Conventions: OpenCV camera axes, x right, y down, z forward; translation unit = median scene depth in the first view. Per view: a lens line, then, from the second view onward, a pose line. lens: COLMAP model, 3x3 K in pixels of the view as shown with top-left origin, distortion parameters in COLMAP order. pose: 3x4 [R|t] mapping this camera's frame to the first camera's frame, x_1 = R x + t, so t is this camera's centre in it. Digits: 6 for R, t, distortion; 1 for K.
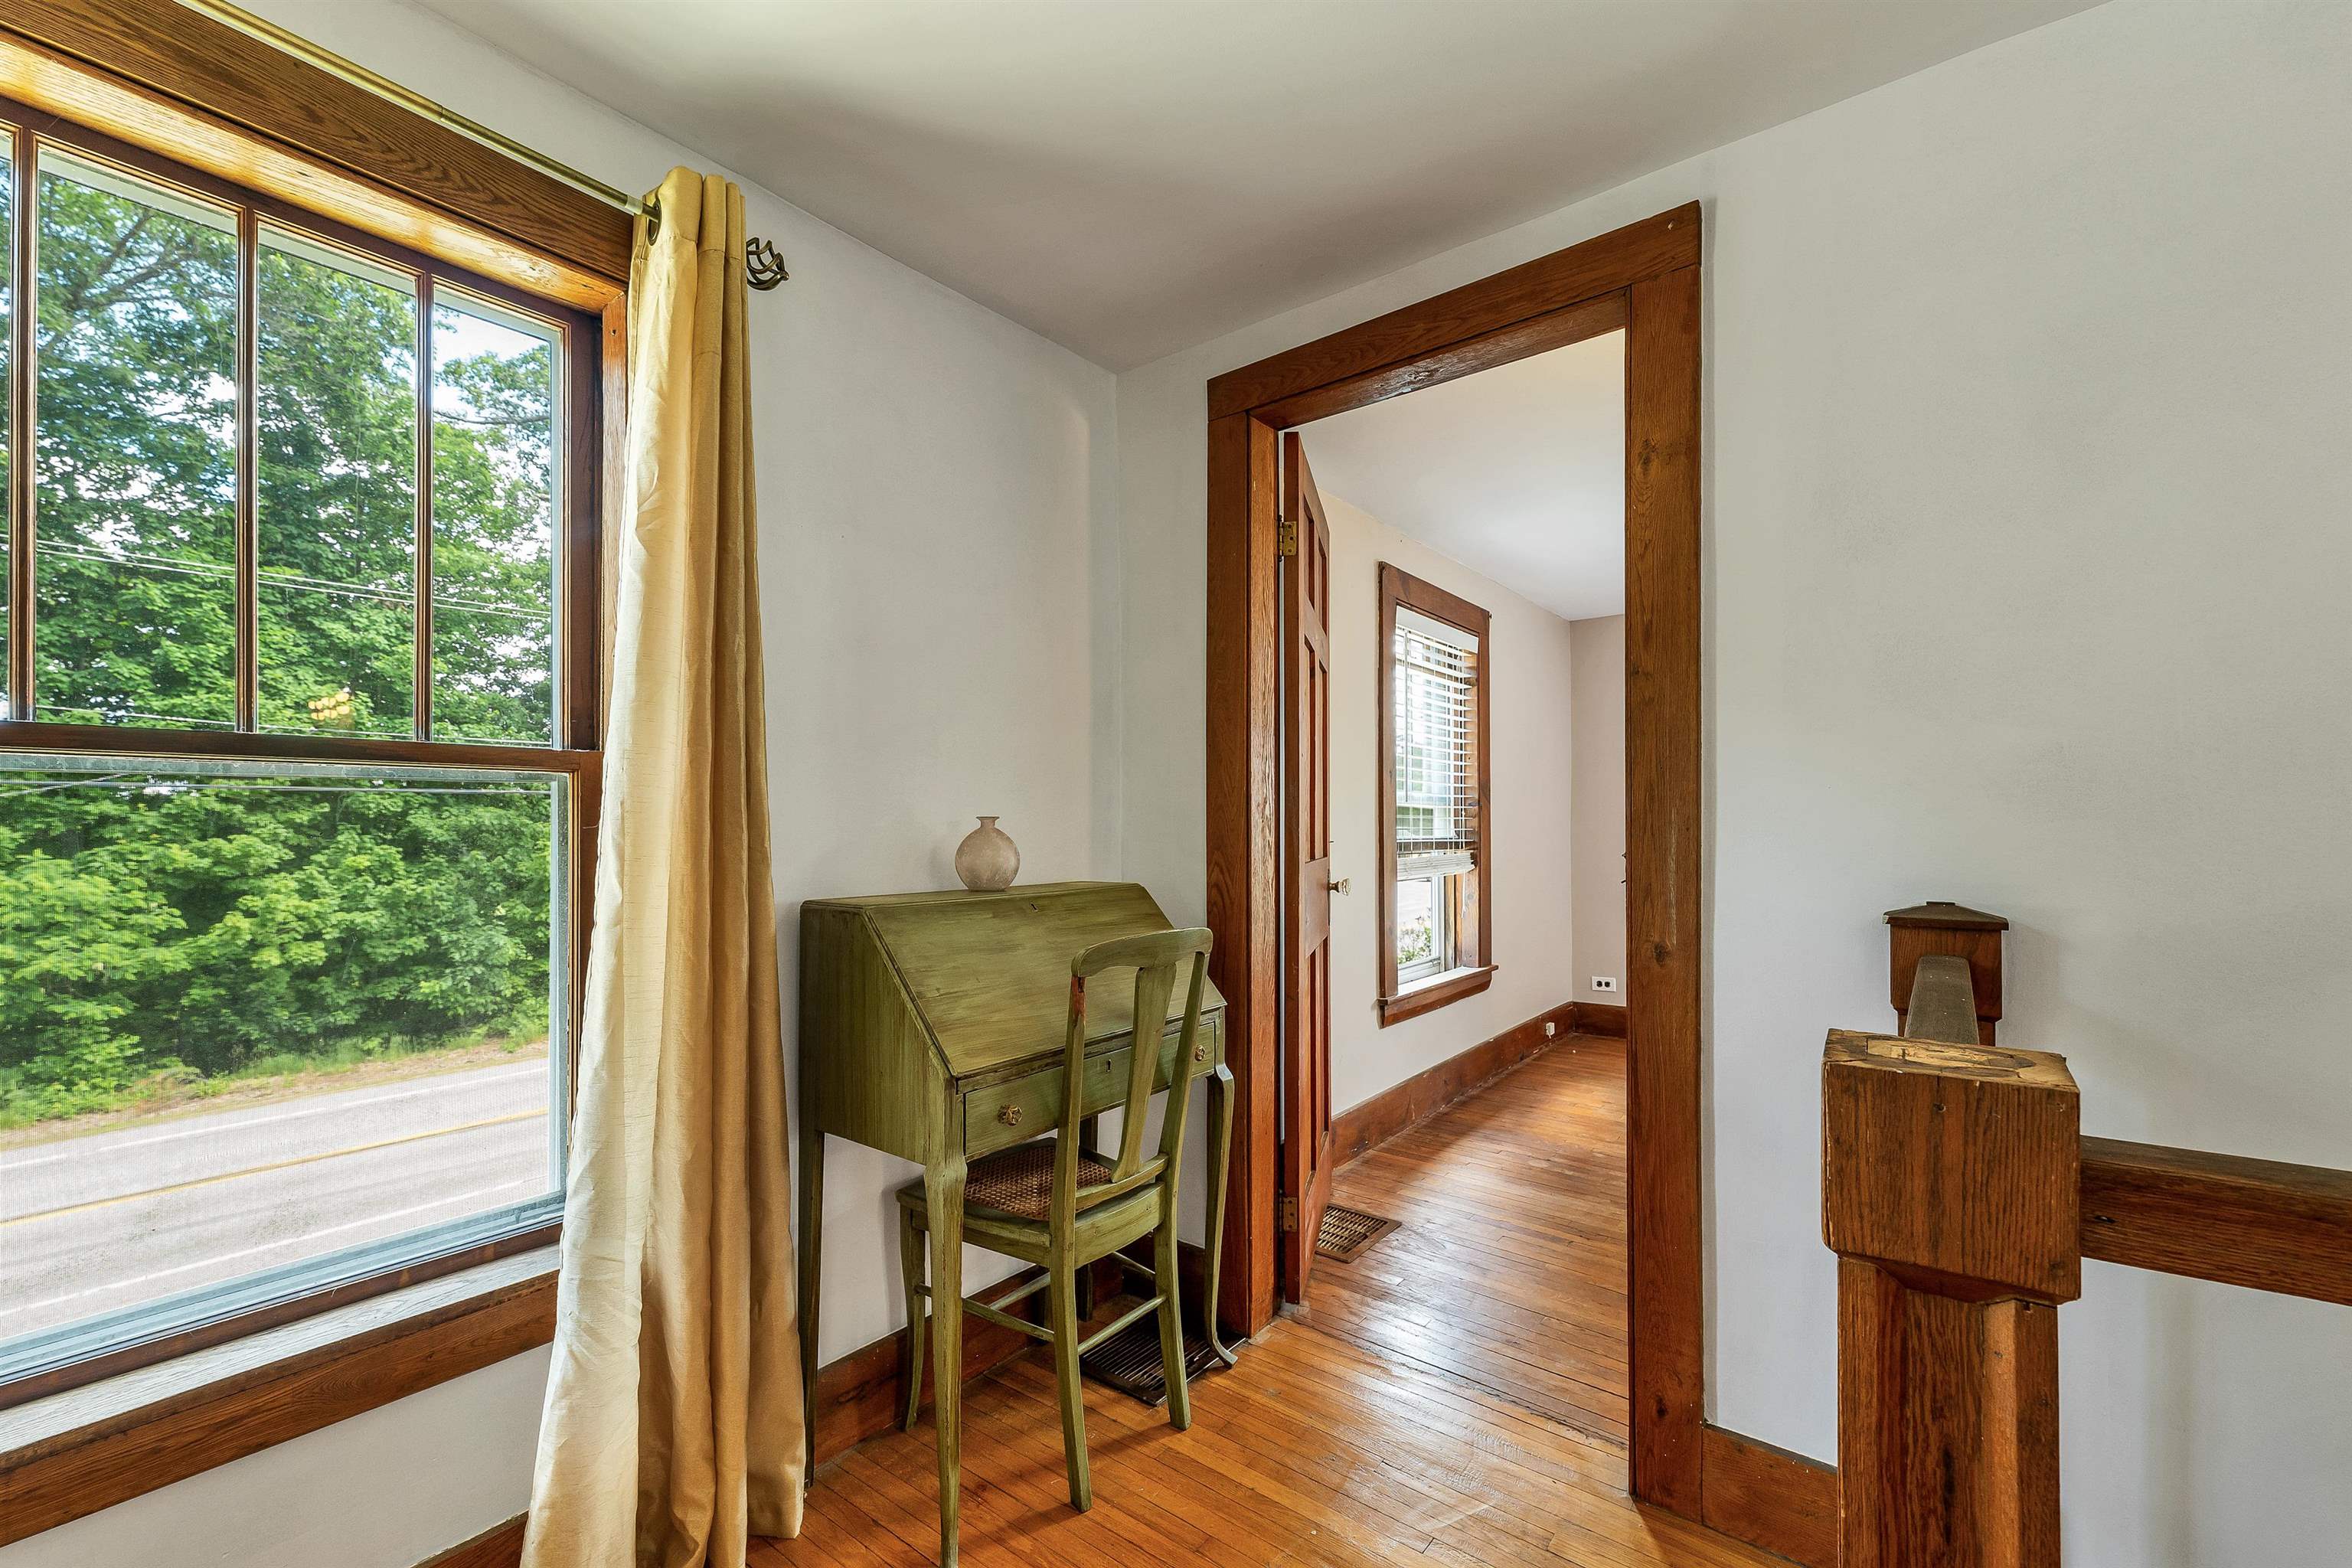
lens RADIAL K [[971.0, 0, 1173.5], [0, 971.0, 795.3], [0, 0, 1]] dist [0.000245, -0.000267]
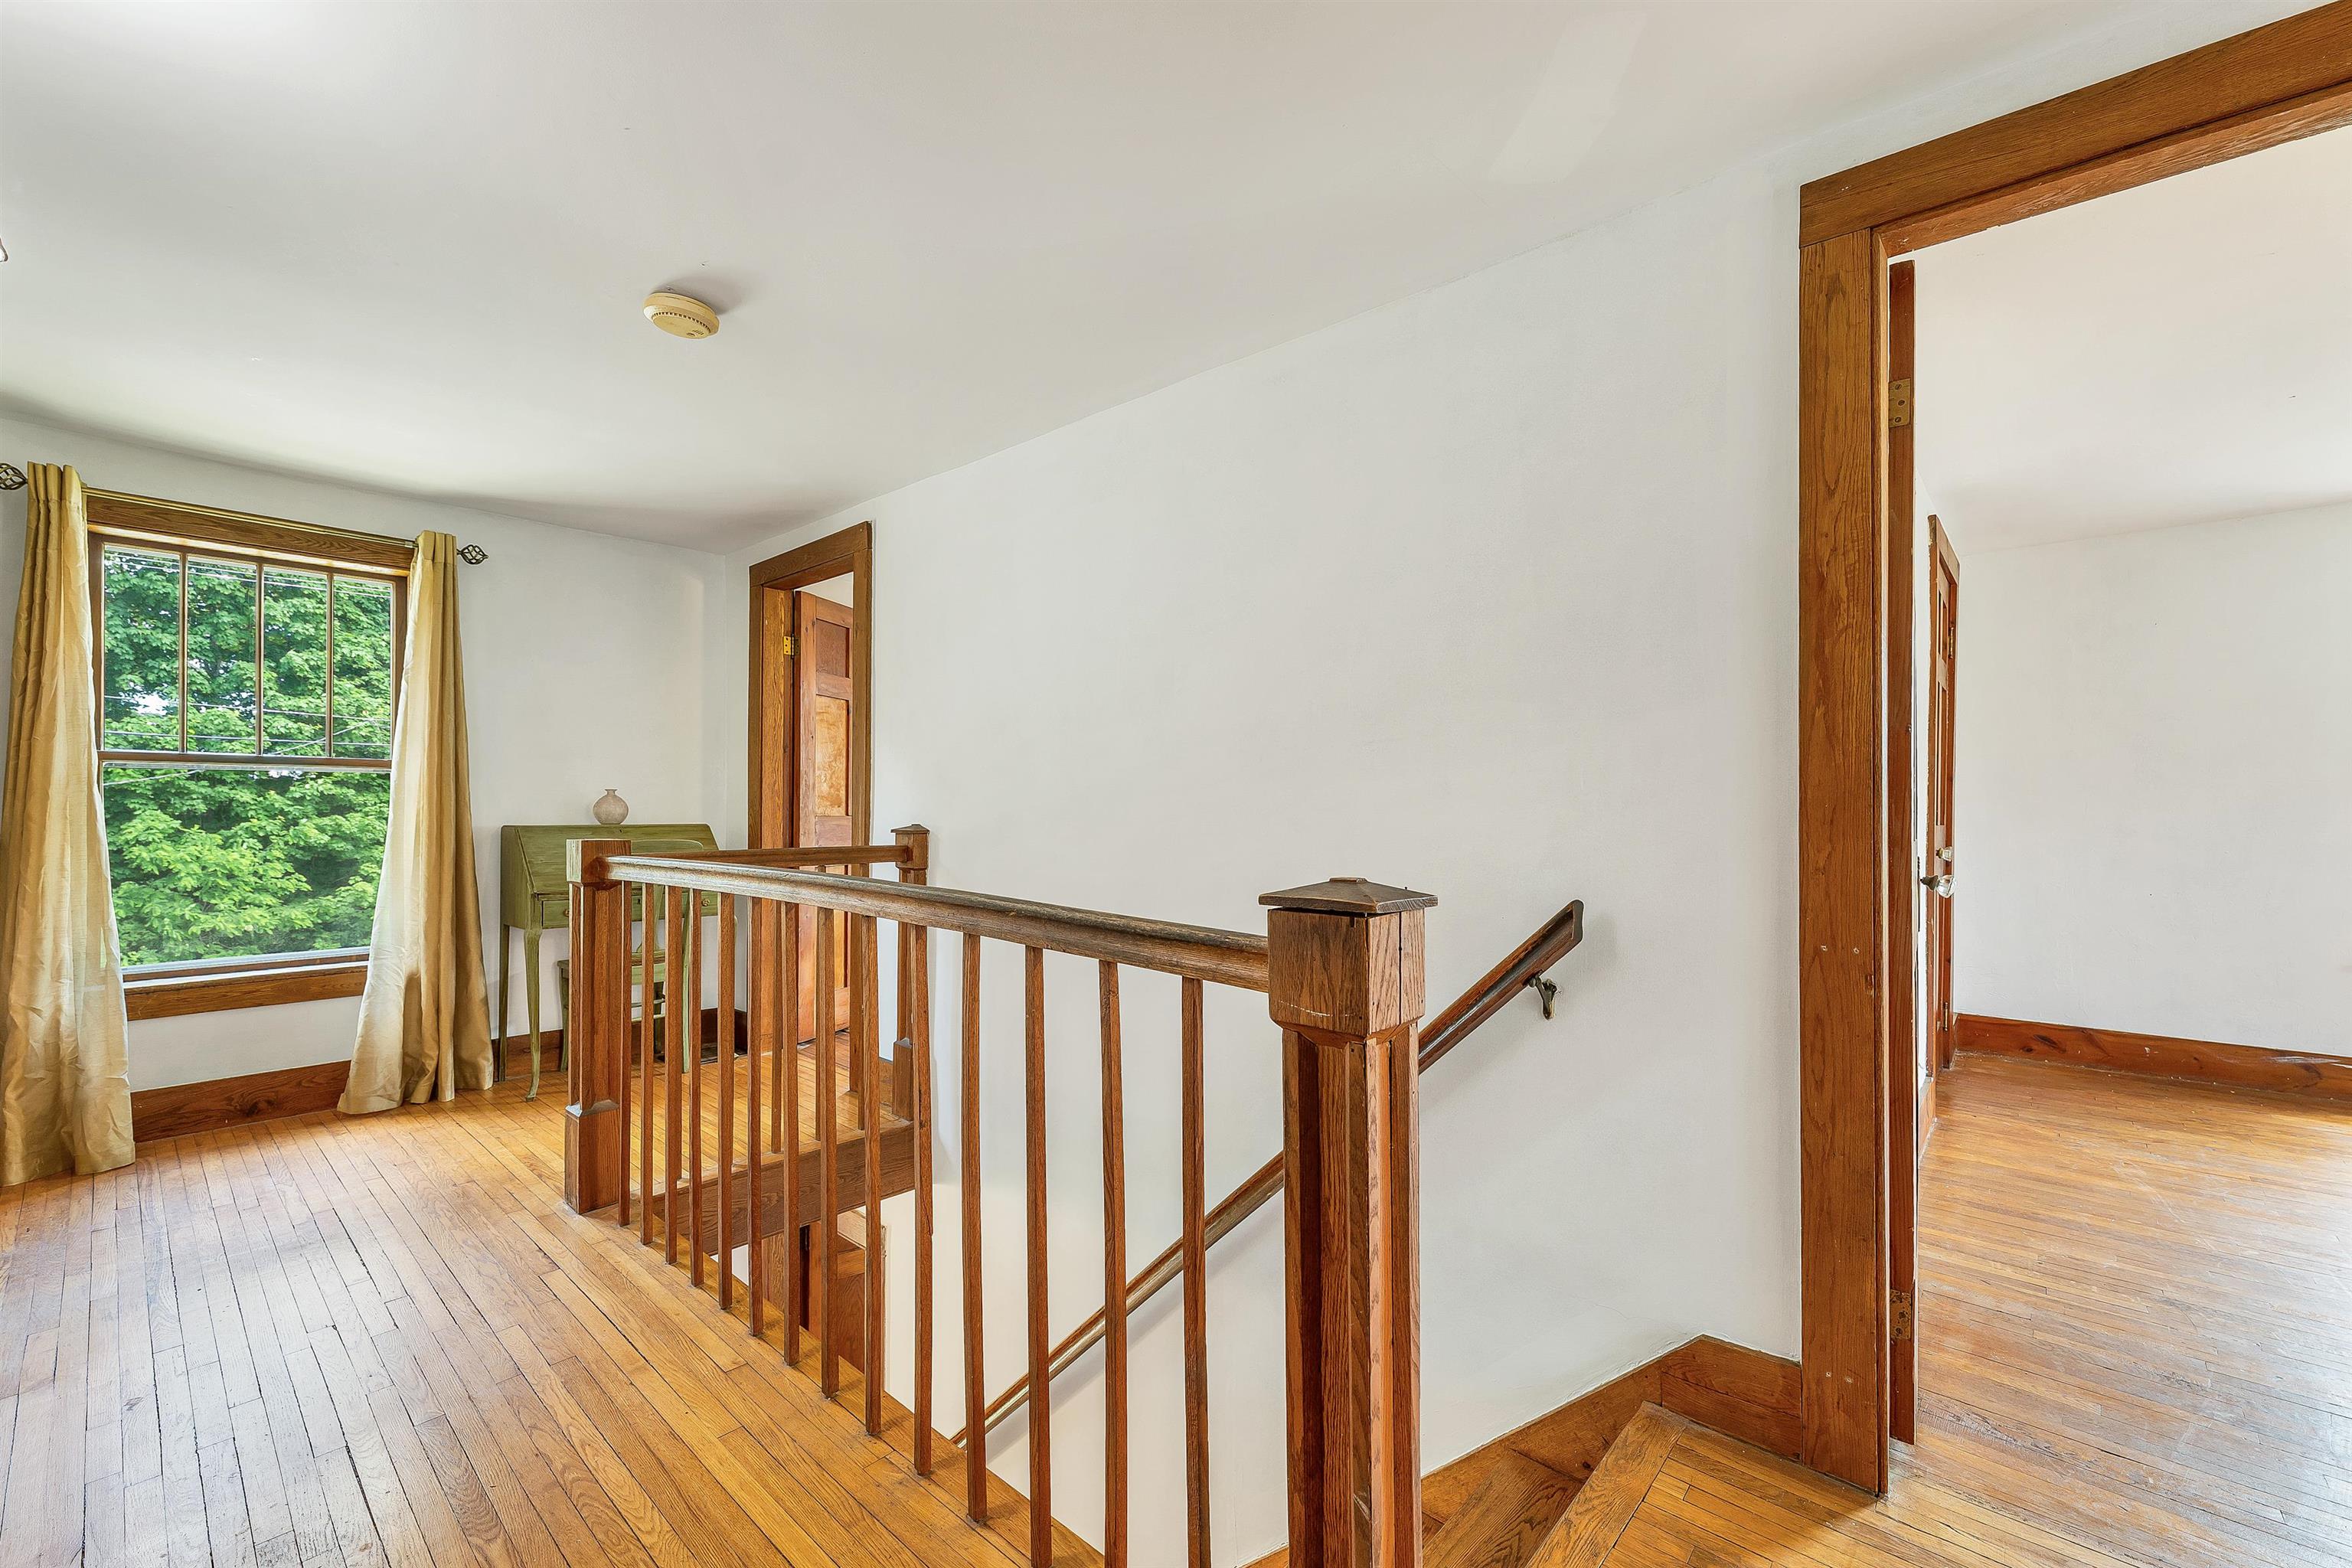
lens RADIAL K [[947.9, 0, 1176.0], [0, 947.9, 784.0], [0, 0, 1]] dist [-0.000657, -0.000220]
pose [[0.998246, -0.006345, -0.058855, 1.031887], [0.007074, 0.999901, 0.012195, -0.008336], [0.058771, -0.012590, 0.998192, -0.873473]]
